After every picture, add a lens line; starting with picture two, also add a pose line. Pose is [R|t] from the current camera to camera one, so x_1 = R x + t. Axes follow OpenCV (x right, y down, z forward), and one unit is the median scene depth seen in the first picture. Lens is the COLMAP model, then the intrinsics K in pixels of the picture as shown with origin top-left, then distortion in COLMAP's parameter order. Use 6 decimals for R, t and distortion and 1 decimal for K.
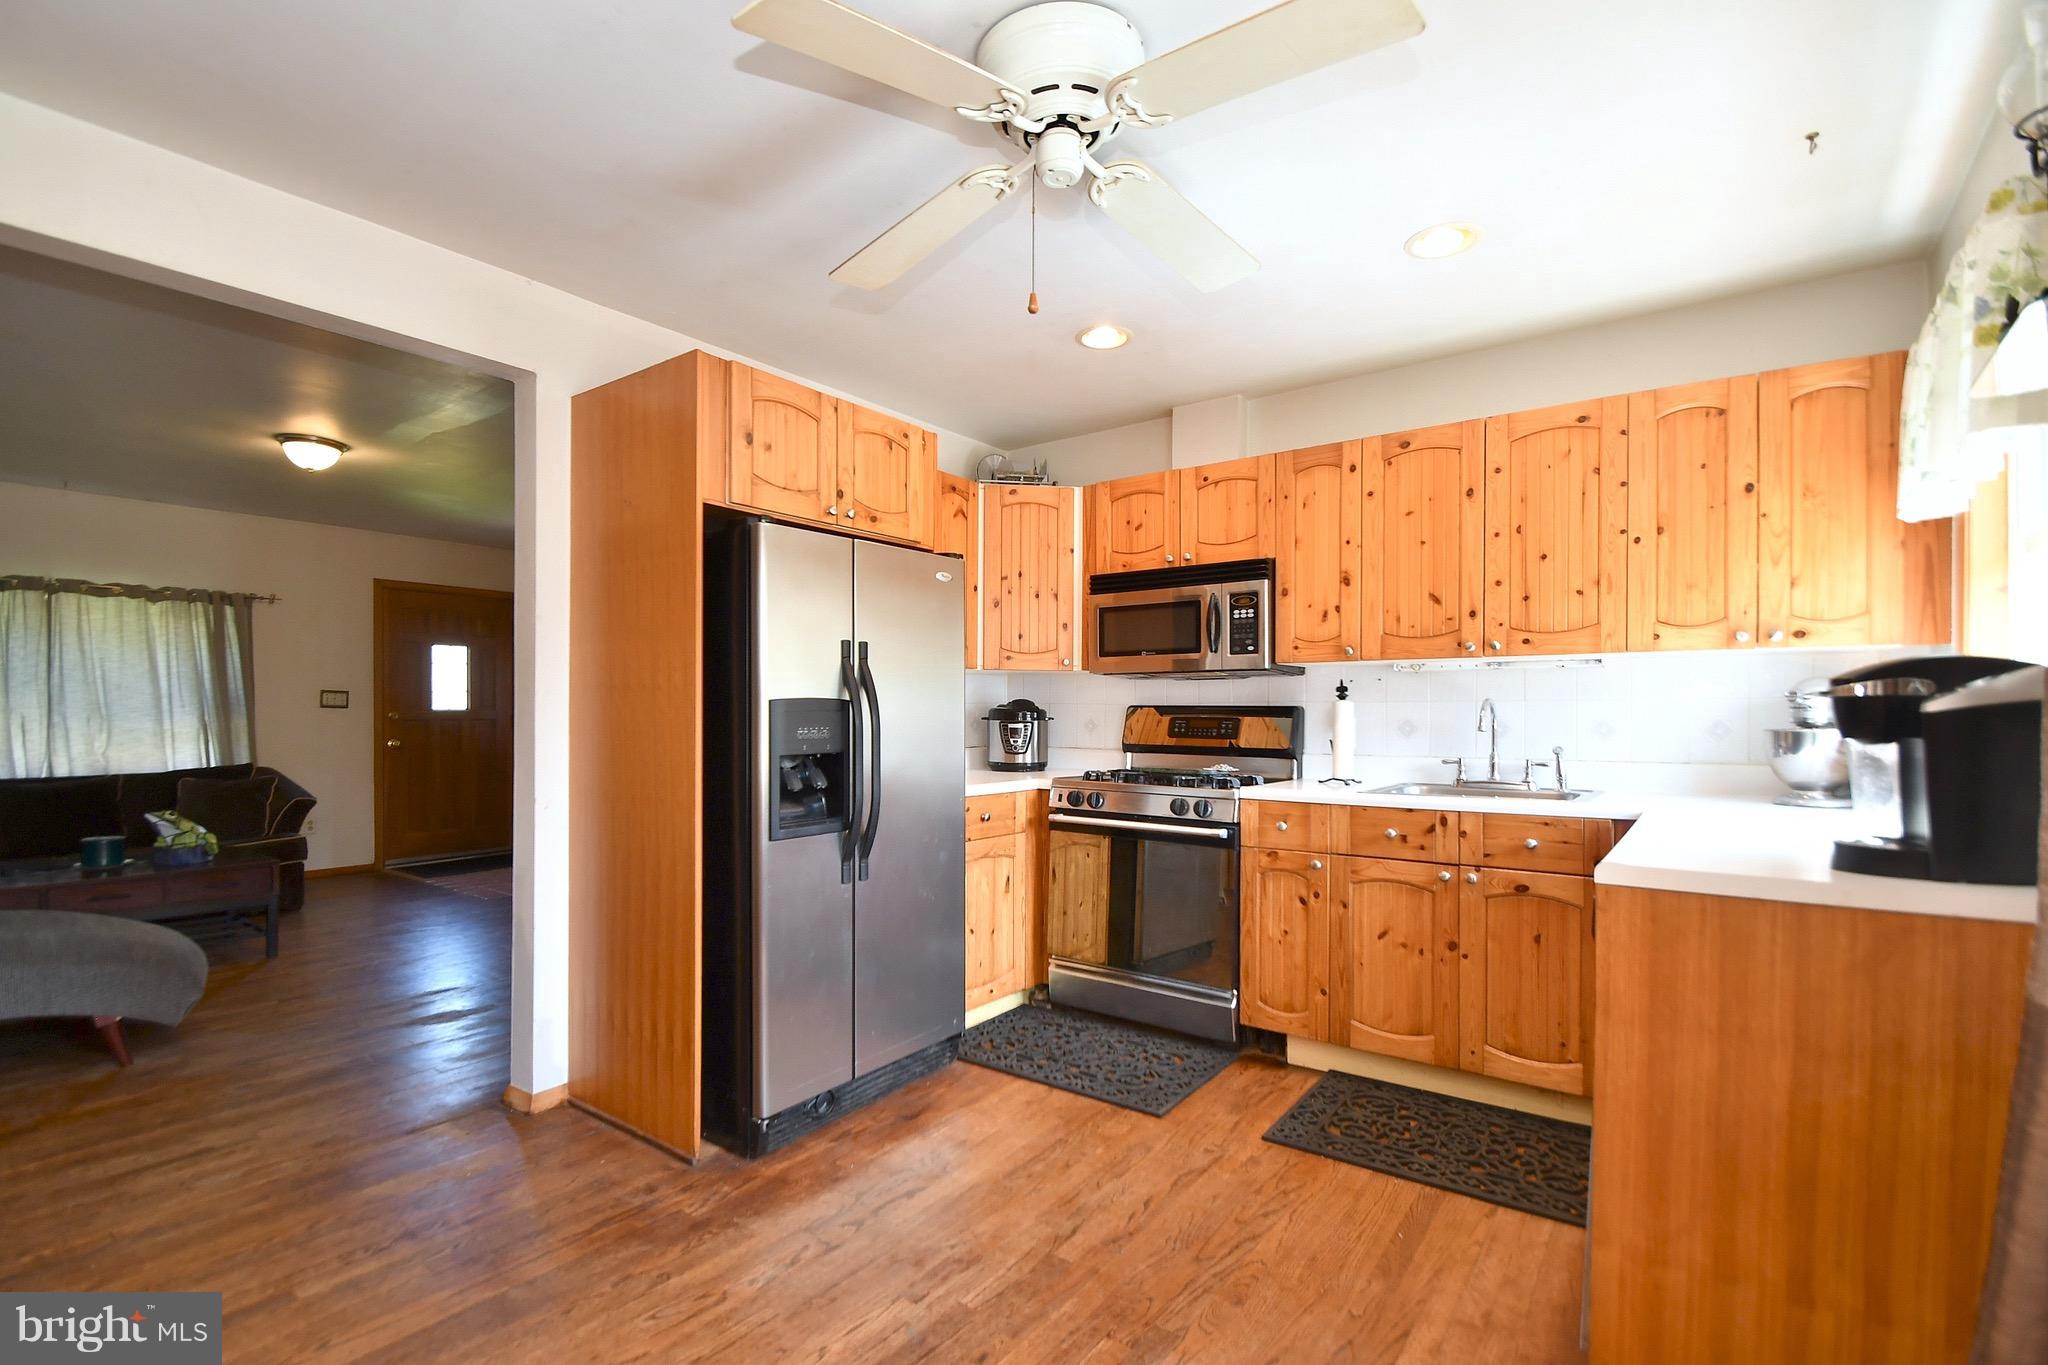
lens RADIAL K [[939.5, 0, 995.2], [0, 939.5, 719.9], [0, 0, 1]] dist [0.005011, -0.009757]
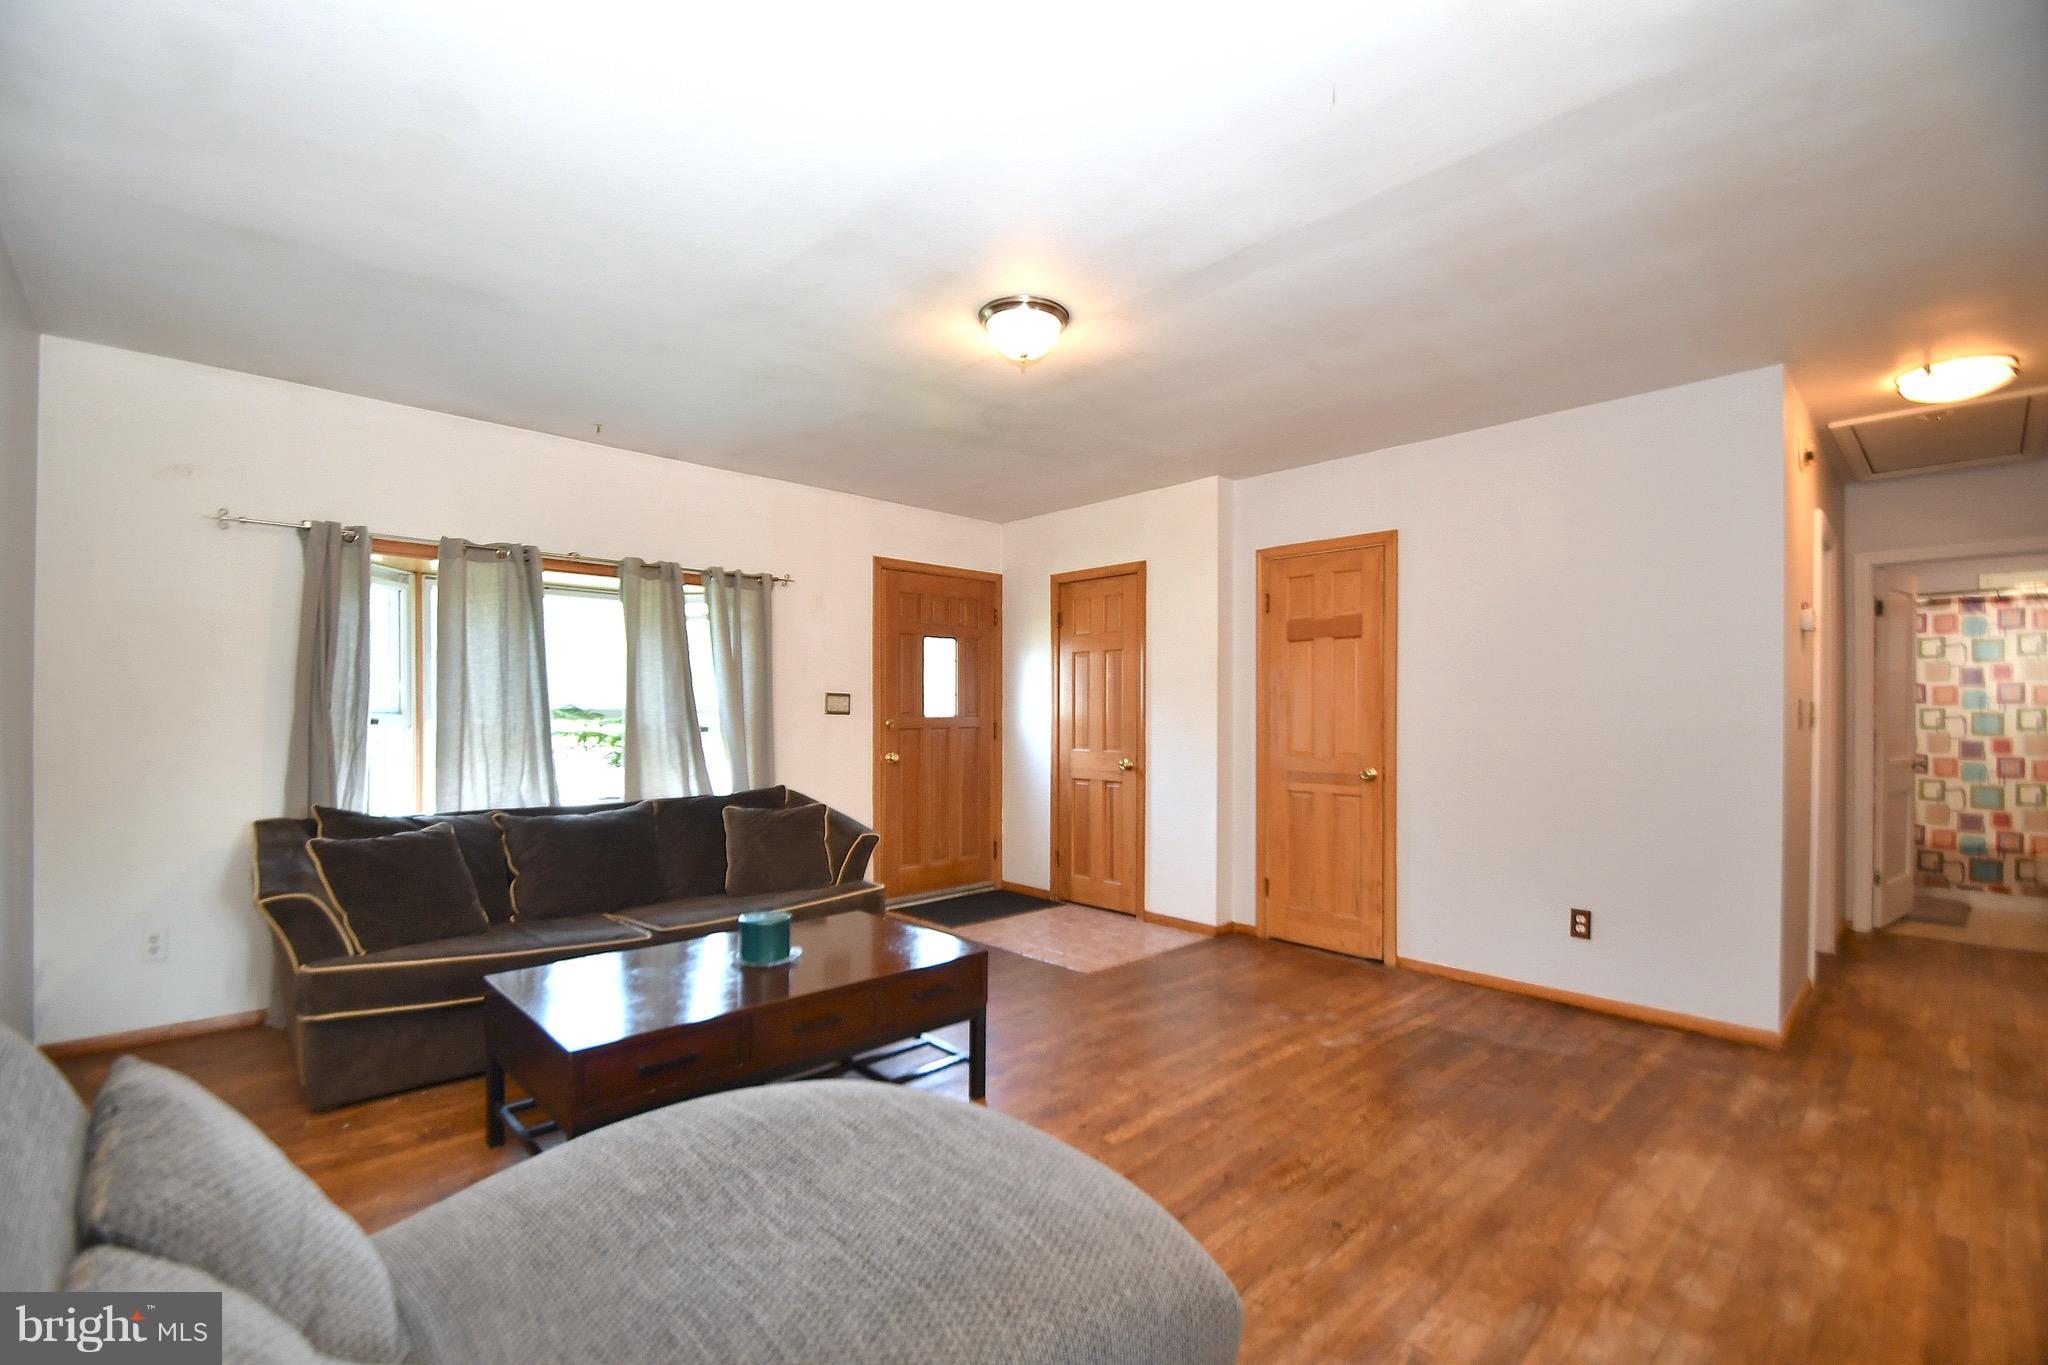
lens RADIAL K [[885.7, 0, 993.2], [0, 885.7, 714.0], [0, 0, 1]] dist [-0.001827, -0.006957]
pose [[0.984594, -0.000316, -0.174854, -0.982265], [-0.001069, 0.999969, -0.007822, -0.017241], [0.174851, 0.007889, 0.984563, 0.597524]]
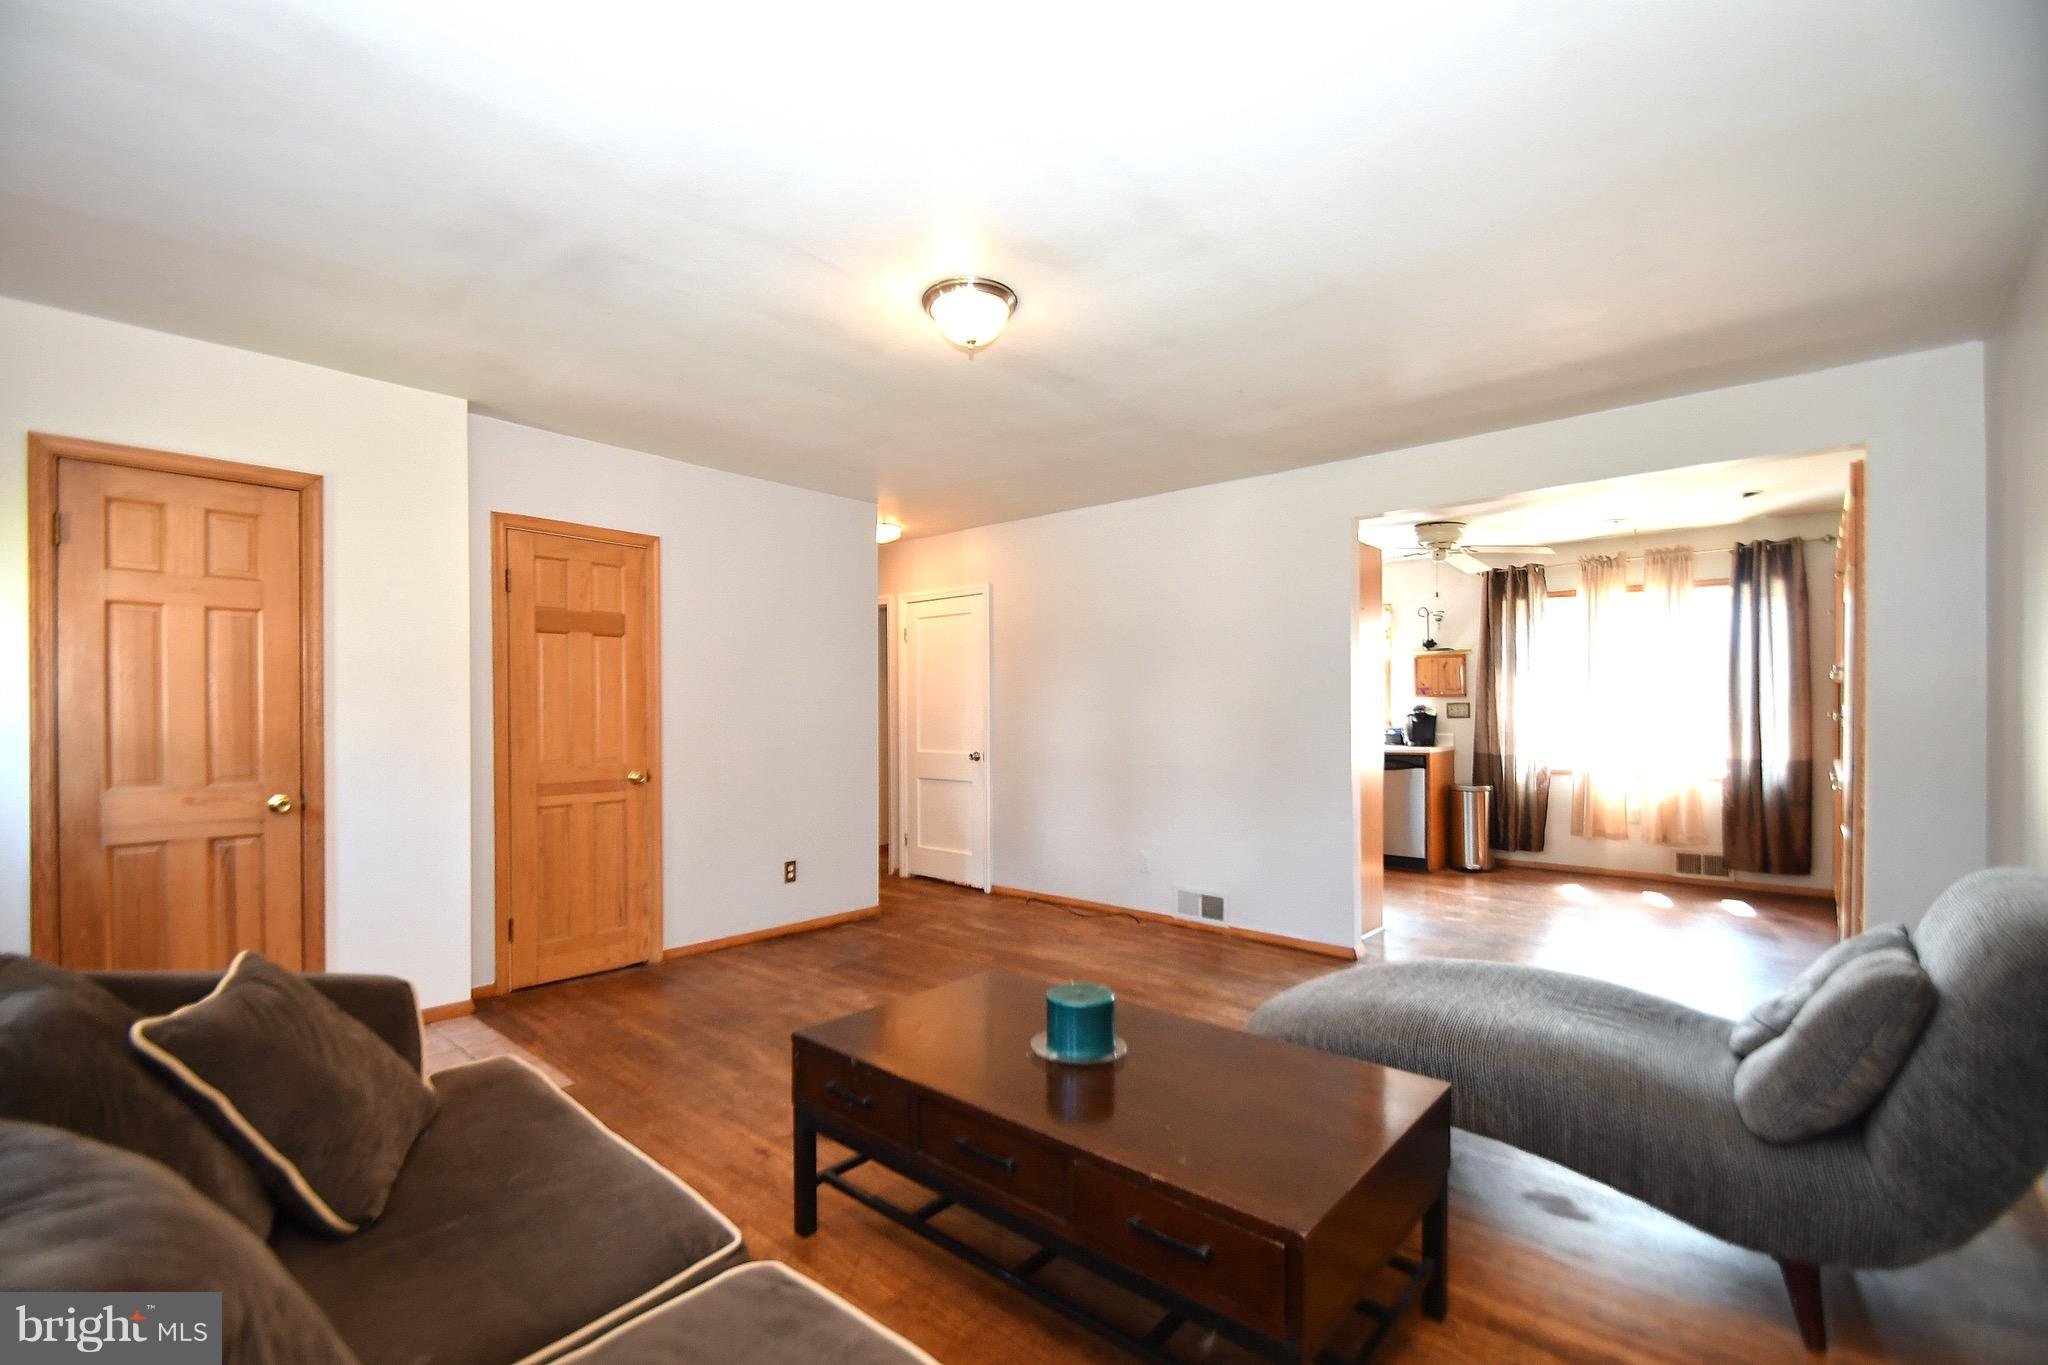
lens RADIAL K [[885.7, 0, 1012.3], [0, 885.7, 721.0], [0, 0, 1]] dist [-0.001827, -0.006957]
pose [[0.077438, -0.013904, 0.996900, -2.015690], [0.011493, 0.999849, 0.013053, -0.032950], [-0.996931, 0.010447, 0.077586, 1.425885]]
